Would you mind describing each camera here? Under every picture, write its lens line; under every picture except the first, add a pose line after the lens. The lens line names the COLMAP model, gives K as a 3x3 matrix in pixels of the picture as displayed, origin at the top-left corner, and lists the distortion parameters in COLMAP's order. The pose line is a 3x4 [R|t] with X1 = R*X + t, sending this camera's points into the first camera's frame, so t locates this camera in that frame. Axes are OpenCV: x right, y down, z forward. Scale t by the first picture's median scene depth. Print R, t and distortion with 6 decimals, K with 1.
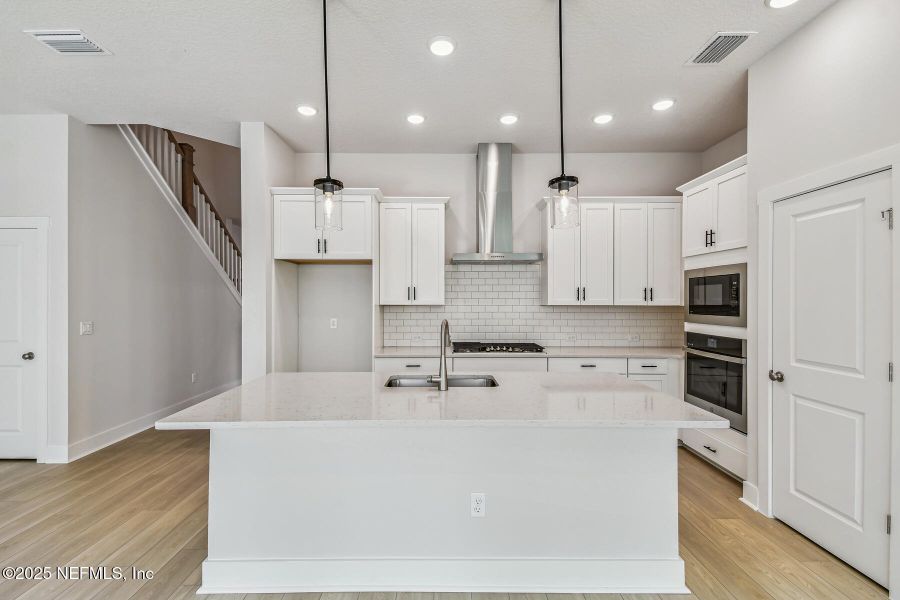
lens RADIAL K [[404.8, 0, 444.1], [0, 404.8, 302.9], [0, 0, 1]] dist [0.018322, -0.000651]
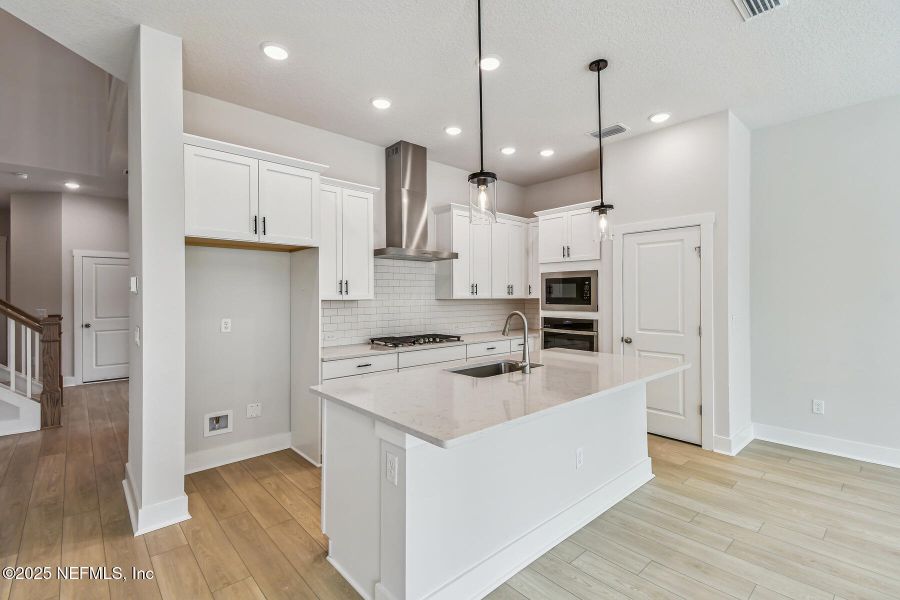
lens RADIAL K [[407.8, 0, 450.1], [0, 407.8, 295.6], [0, 0, 1]] dist [0.034544, -0.000074]
pose [[0.743799, -0.003211, 0.668396, -0.565129], [0.007083, 0.999970, -0.003077, -0.000309], [-0.668366, 0.007023, 0.743800, 0.172396]]
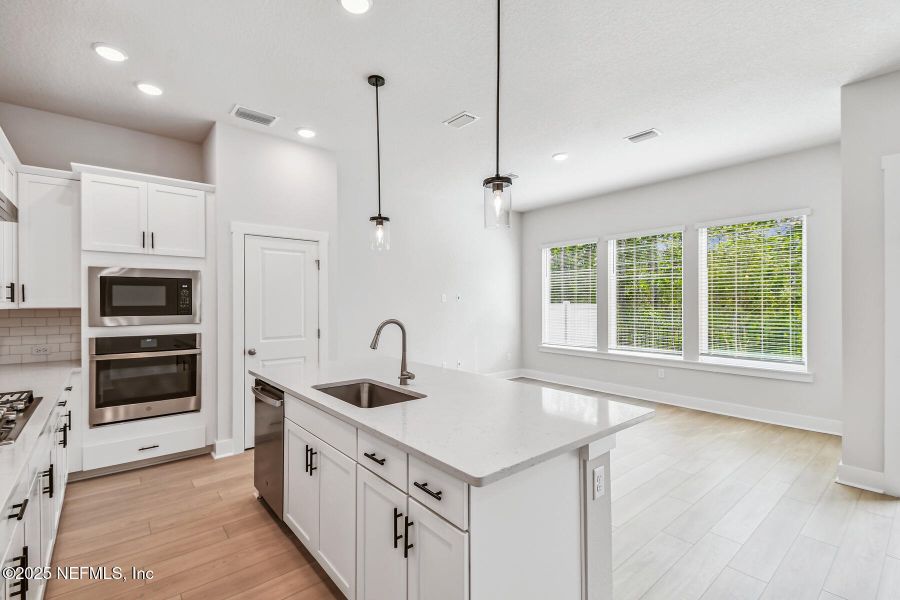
lens RADIAL K [[404.8, 0, 444.1], [0, 404.8, 302.9], [0, 0, 1]] dist [0.018322, -0.000651]
pose [[-0.637892, -0.001099, 0.770125, -0.537306], [0.006138, 0.999960, 0.006512, -0.003714], [-0.770102, 0.008881, -0.637859, 0.967562]]
